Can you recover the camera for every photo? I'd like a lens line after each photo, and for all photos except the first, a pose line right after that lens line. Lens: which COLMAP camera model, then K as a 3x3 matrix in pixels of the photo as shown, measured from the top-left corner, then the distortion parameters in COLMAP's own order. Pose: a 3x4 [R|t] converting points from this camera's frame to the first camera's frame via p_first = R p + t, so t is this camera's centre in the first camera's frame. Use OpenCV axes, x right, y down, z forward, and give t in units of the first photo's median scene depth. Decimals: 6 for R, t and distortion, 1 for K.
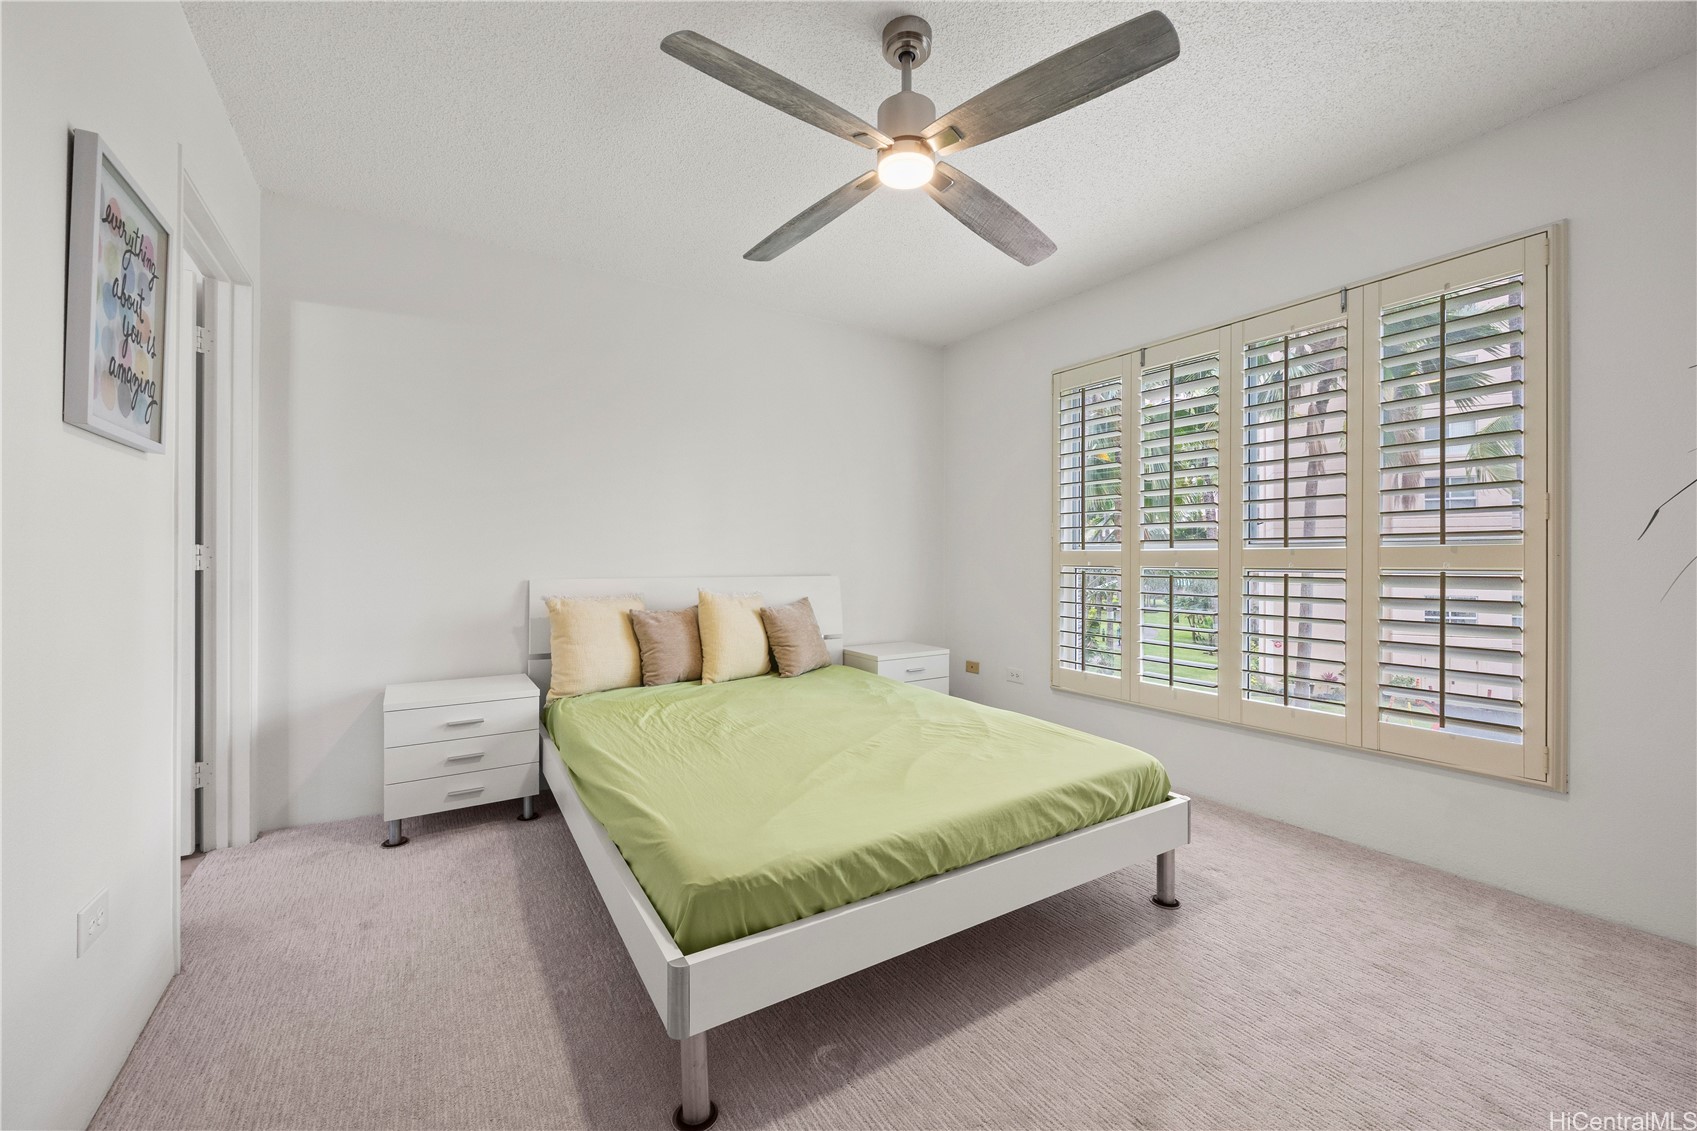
lens RADIAL K [[664.9, 0, 844.5], [0, 664.9, 555.6], [0, 0, 1]] dist [-0.004800, -0.000672]
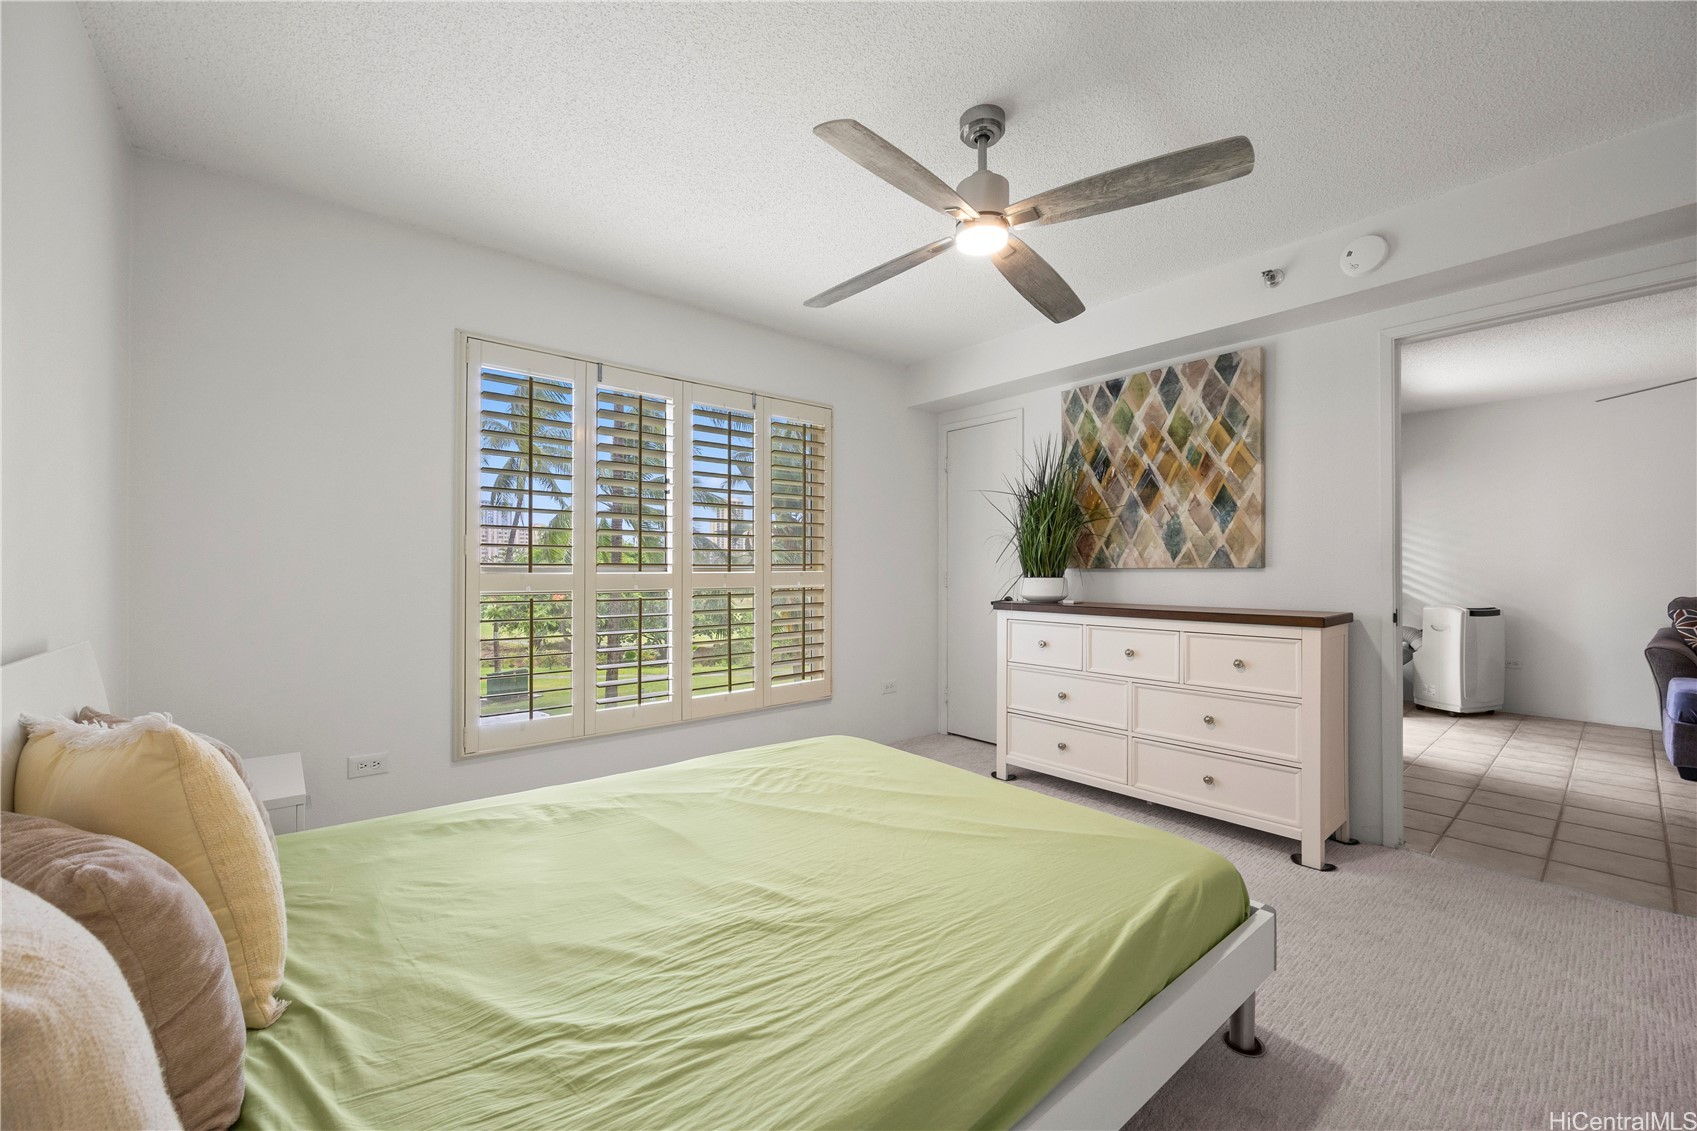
lens RADIAL K [[664.9, 0, 847.1], [0, 664.9, 572.4], [0, 0, 1]] dist [-0.004800, -0.000672]
pose [[-0.135802, -0.000520, 0.990736, -0.769747], [-0.007451, 0.999972, -0.000497, -0.016174], [-0.990708, -0.007449, -0.135802, 1.087748]]
